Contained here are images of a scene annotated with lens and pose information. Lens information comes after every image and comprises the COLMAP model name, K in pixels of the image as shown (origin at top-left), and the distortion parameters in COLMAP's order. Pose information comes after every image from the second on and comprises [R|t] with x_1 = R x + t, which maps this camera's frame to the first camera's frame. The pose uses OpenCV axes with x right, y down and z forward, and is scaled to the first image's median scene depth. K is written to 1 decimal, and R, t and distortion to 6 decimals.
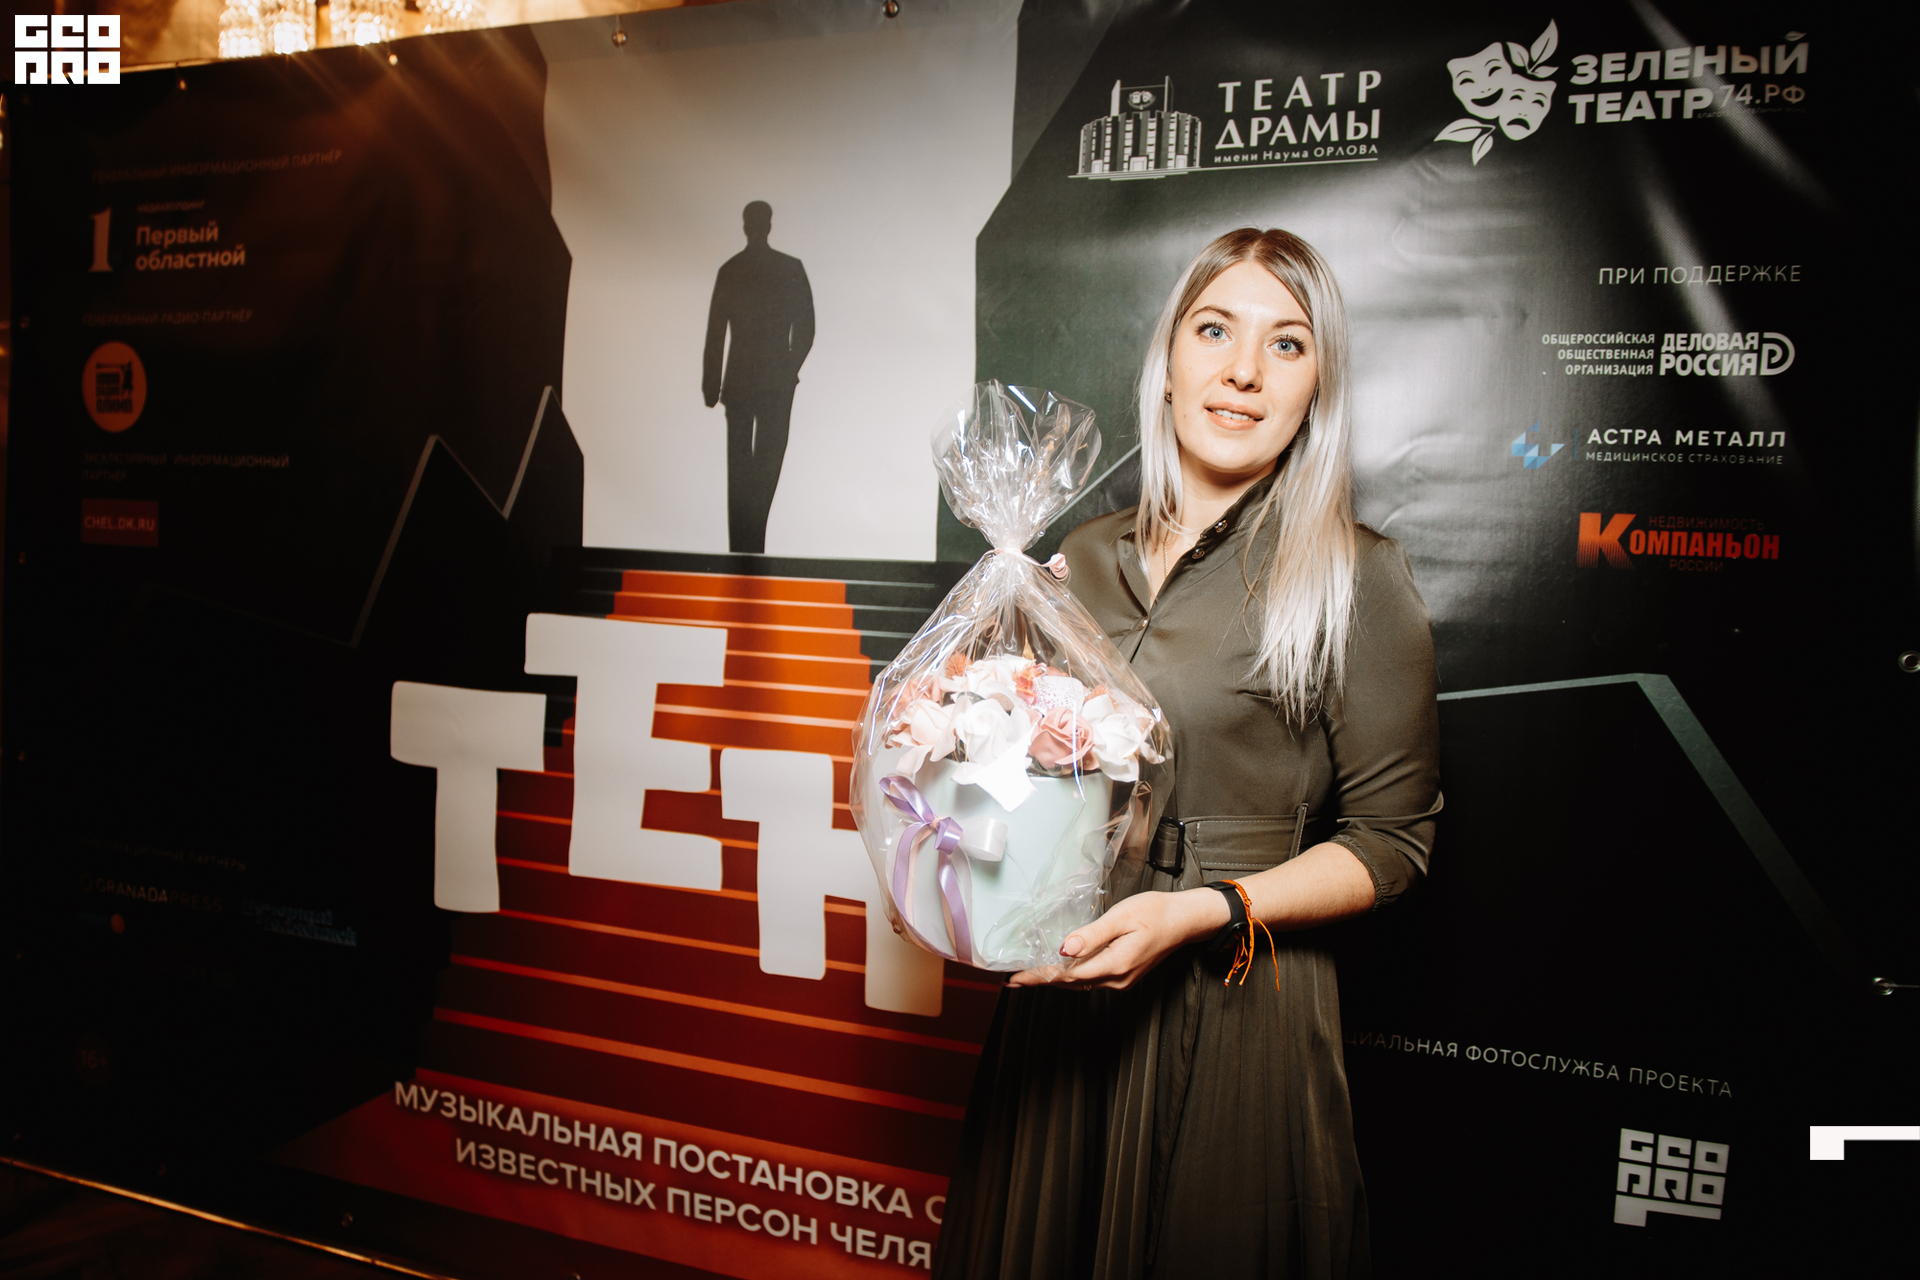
lens RADIAL K [[1261.5, 0, 952.9], [0, 1261.5, 636.8], [0, 0, 1]] dist [-0.061767, 0.043264]
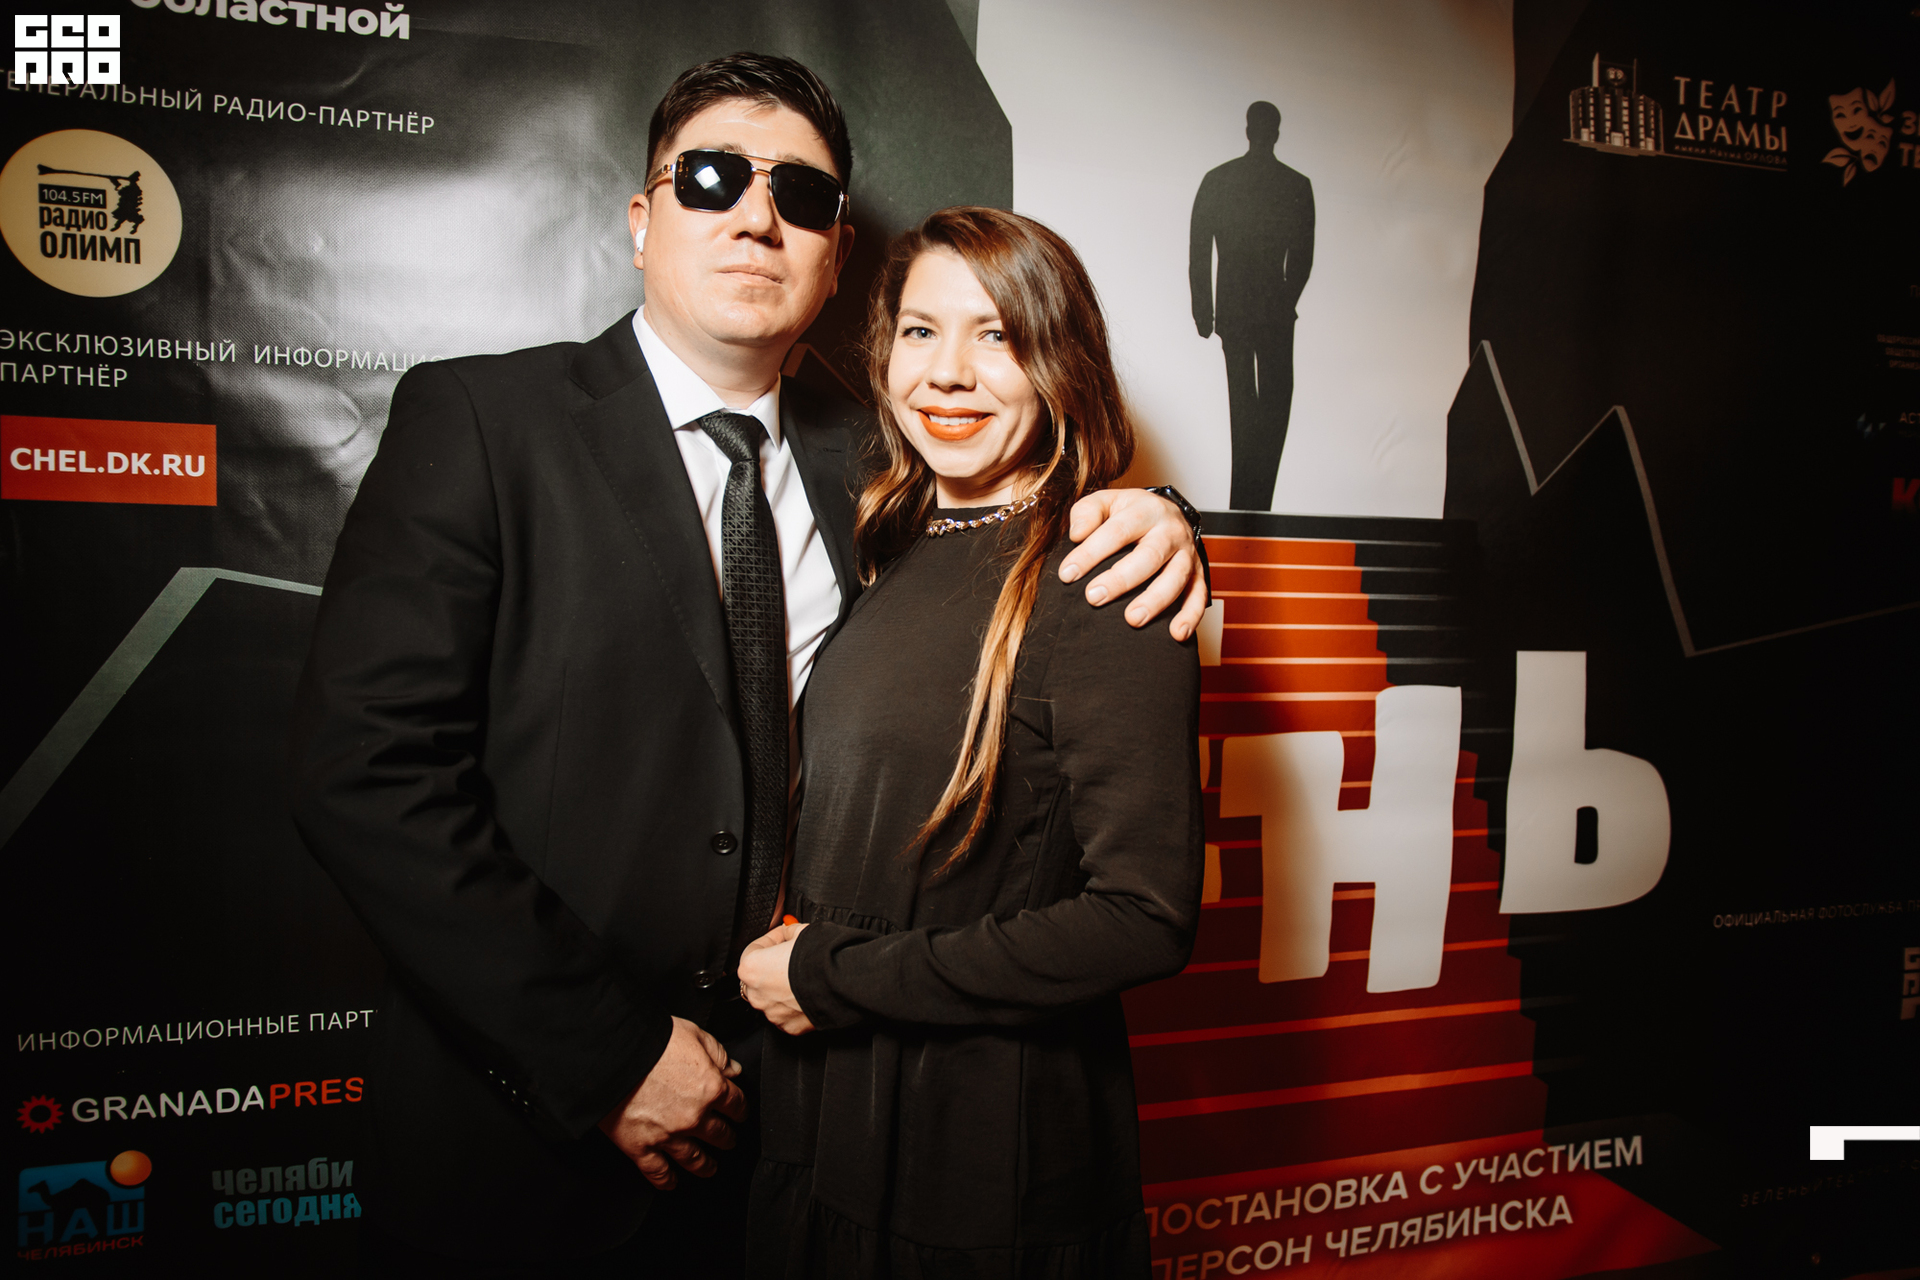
lens RADIAL K [[1261.5, 0, 952.9], [0, 1261.5, 636.8], [0, 0, 1]] dist [-0.061767, 0.043264]
pose [[0.827784, -0.060454, 0.557780, -0.809110], [0.041606, 0.998055, 0.046426, -0.028112], [-0.559502, -0.015223, 0.828689, 0.390433]]
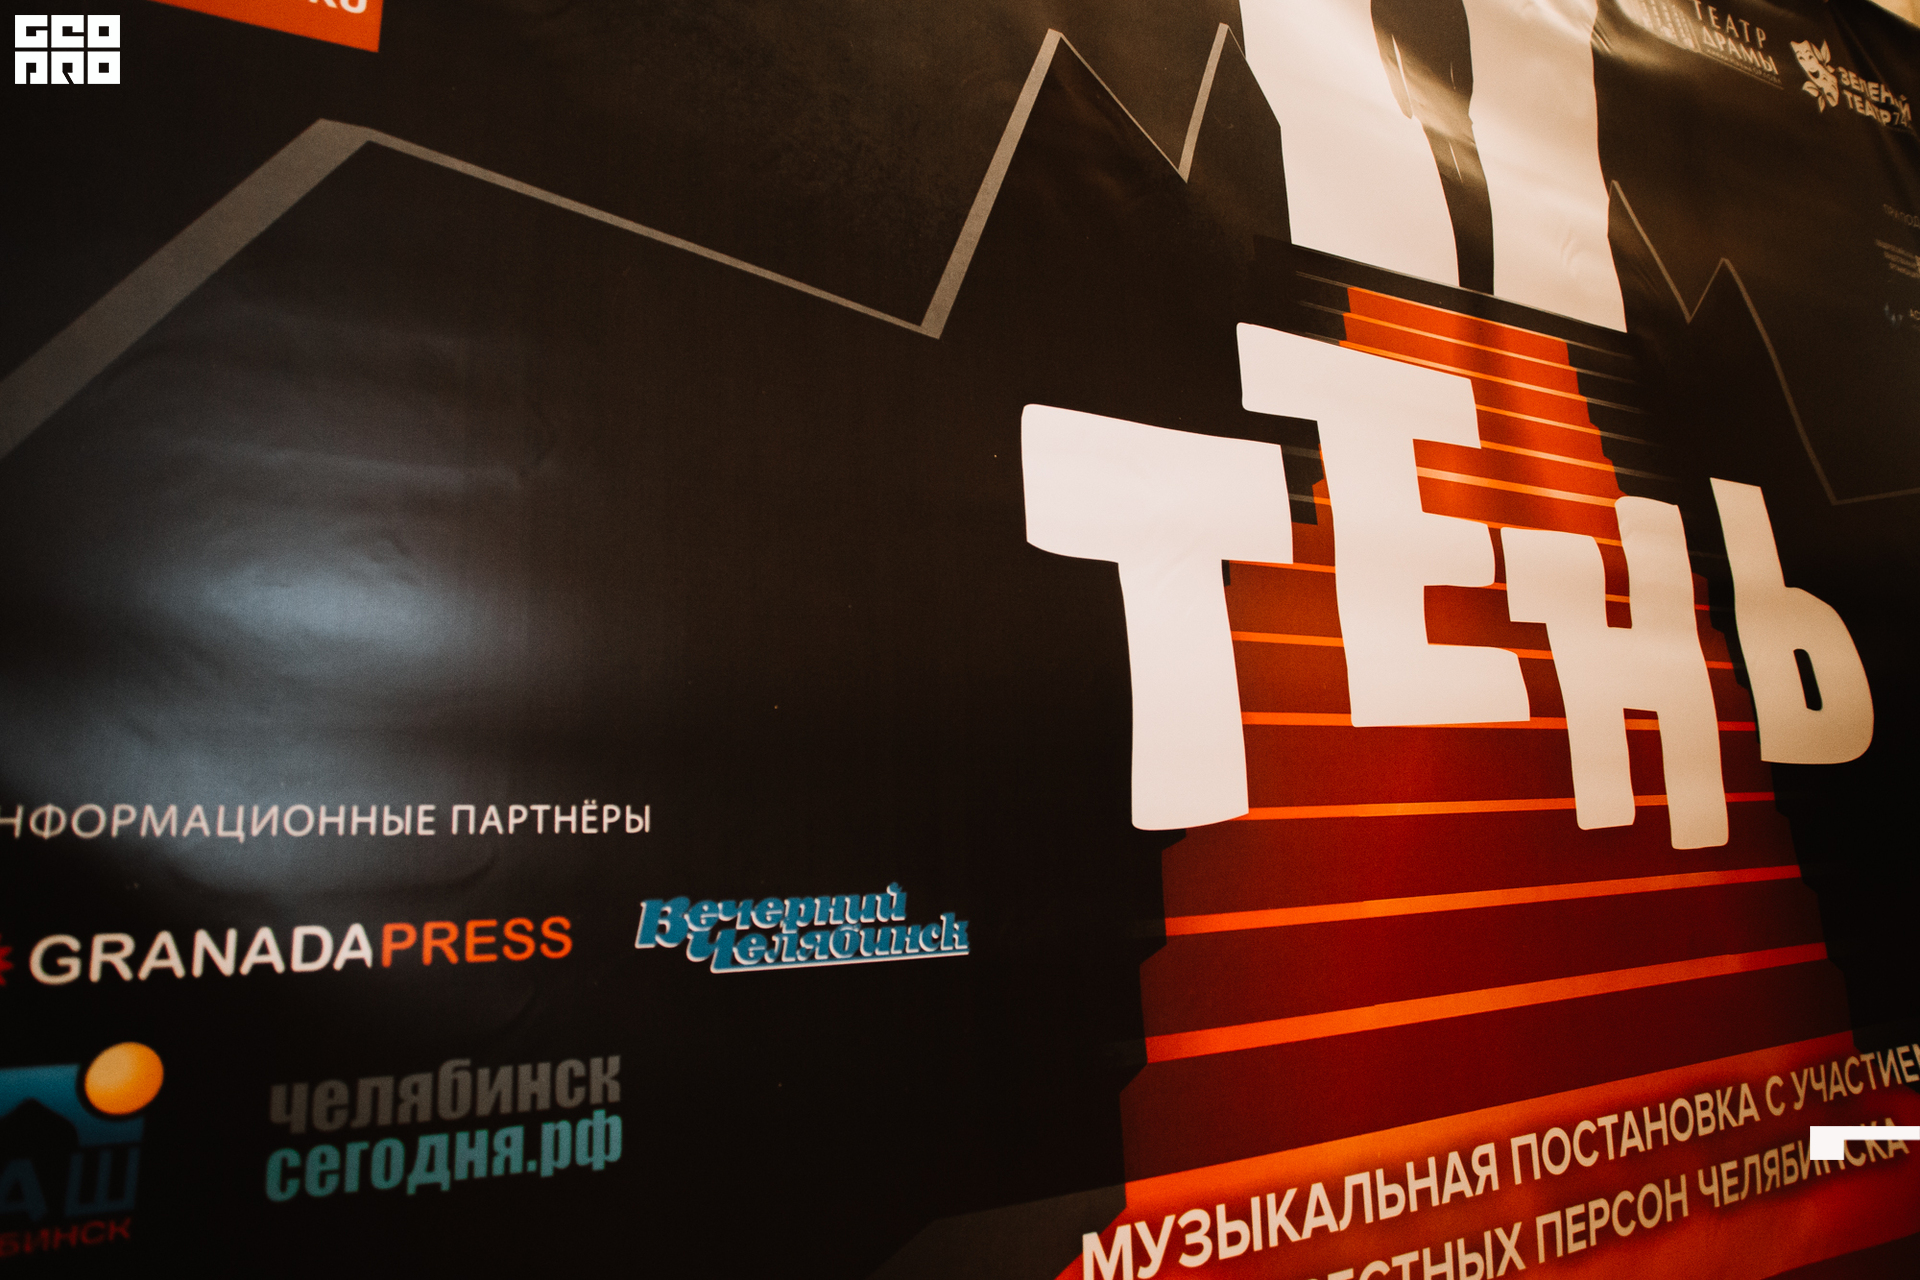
lens RADIAL K [[1208.8, 0, 905.0], [0, 1208.8, 575.2], [0, 0, 1]] dist [-0.090459, 0.051034]
pose [[0.709752, 0.089656, 0.698723, -0.916079], [0.101706, 0.968435, -0.227575, 0.238798], [-0.697071, 0.232586, 0.678230, 0.773916]]
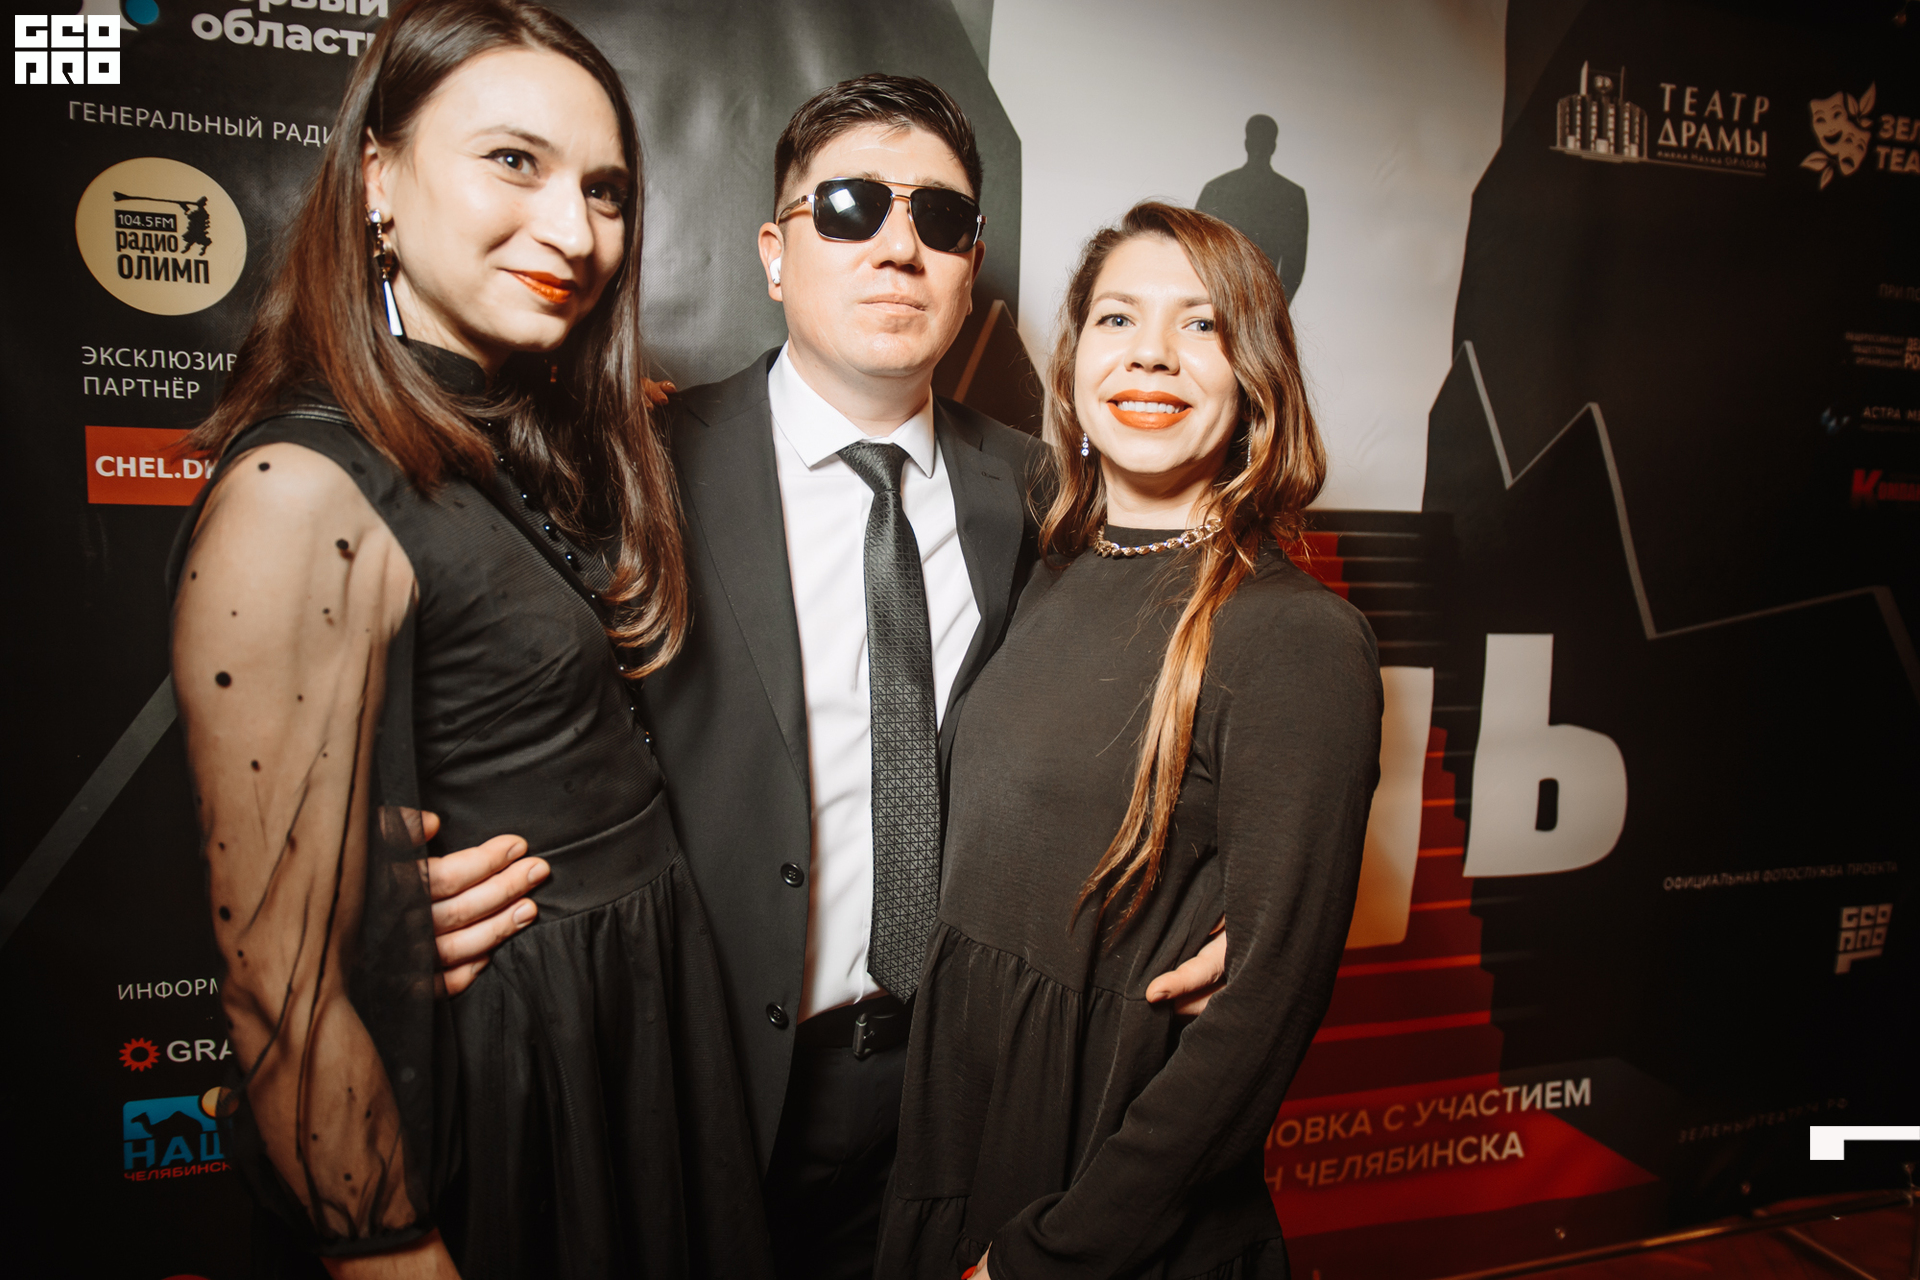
lens RADIAL K [[1261.5, 0, 952.9], [0, 1261.5, 636.8], [0, 0, 1]] dist [-0.061767, 0.043264]
pose [[0.829471, -0.086832, 0.551759, -0.843951], [0.032400, 0.993659, 0.107668, -0.075733], [-0.557609, -0.071430, 0.827025, 0.342477]]
